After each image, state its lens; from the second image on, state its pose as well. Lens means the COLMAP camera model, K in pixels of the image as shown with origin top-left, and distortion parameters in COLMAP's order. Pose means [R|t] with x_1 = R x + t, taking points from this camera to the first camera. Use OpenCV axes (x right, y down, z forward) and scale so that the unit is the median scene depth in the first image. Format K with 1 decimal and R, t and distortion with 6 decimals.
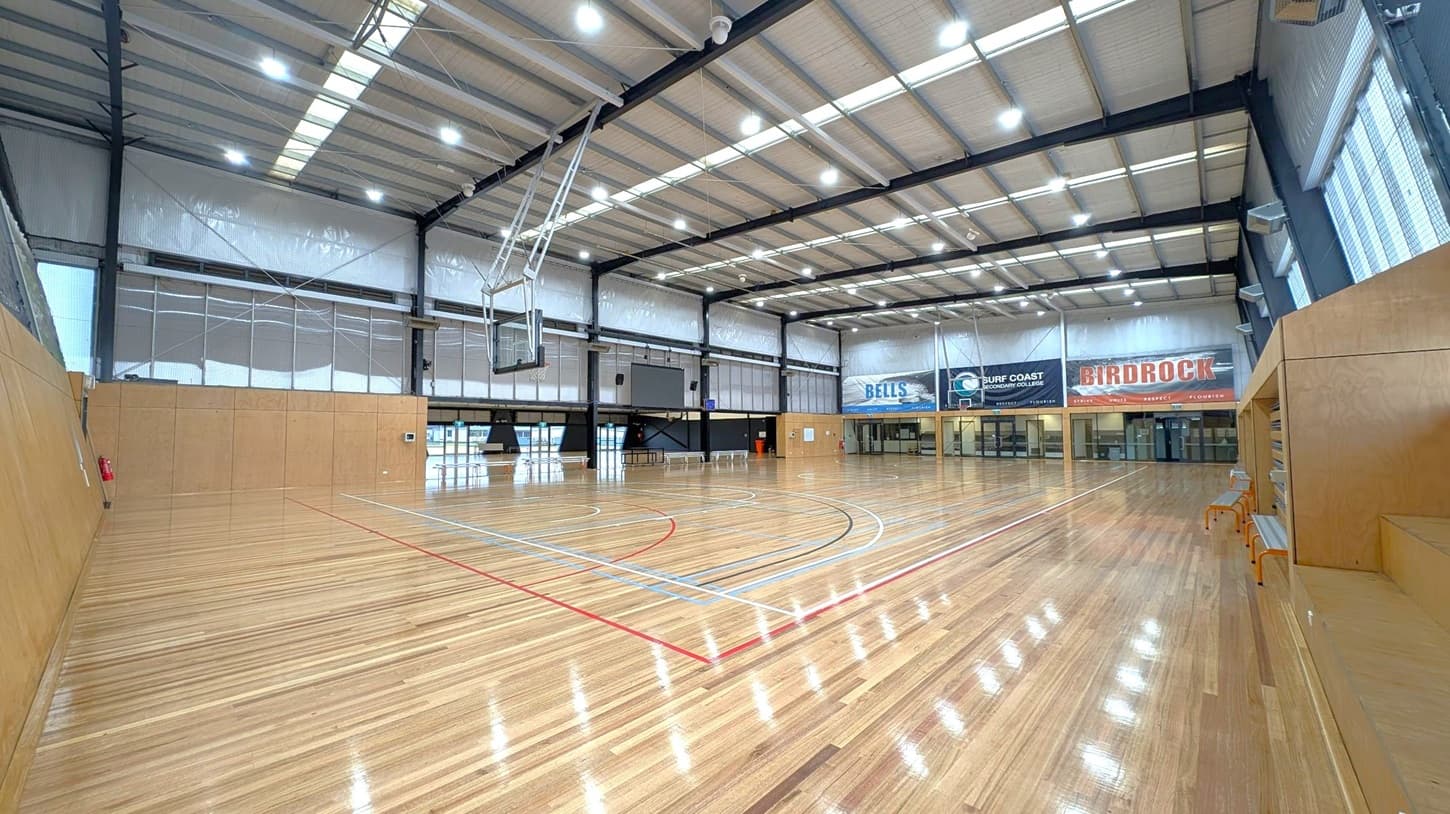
lens RADIAL K [[545.9, 0, 734.5], [0, 545.9, 408.9], [0, 0, 1]] dist [-0.000756, 0.000436]
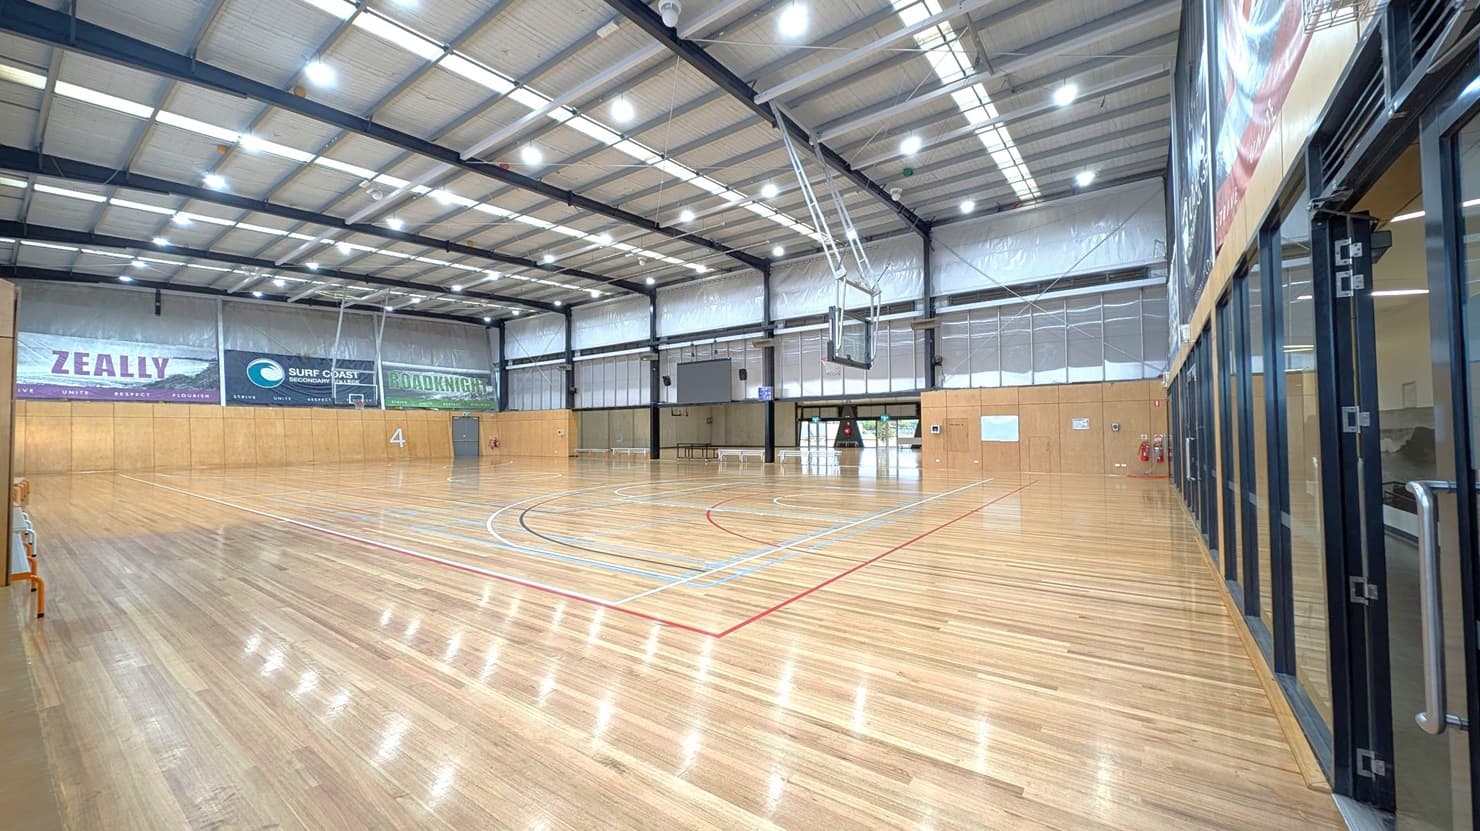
lens RADIAL K [[557.2, 0, 738.6], [0, 557.2, 411.1], [0, 0, 1]] dist [-0.000756, 0.000436]
pose [[0.086065, -0.033204, -0.995736, 0.654430], [0.056557, 0.997996, -0.028391, 0.033220], [0.994683, -0.053872, 0.087770, 0.734781]]
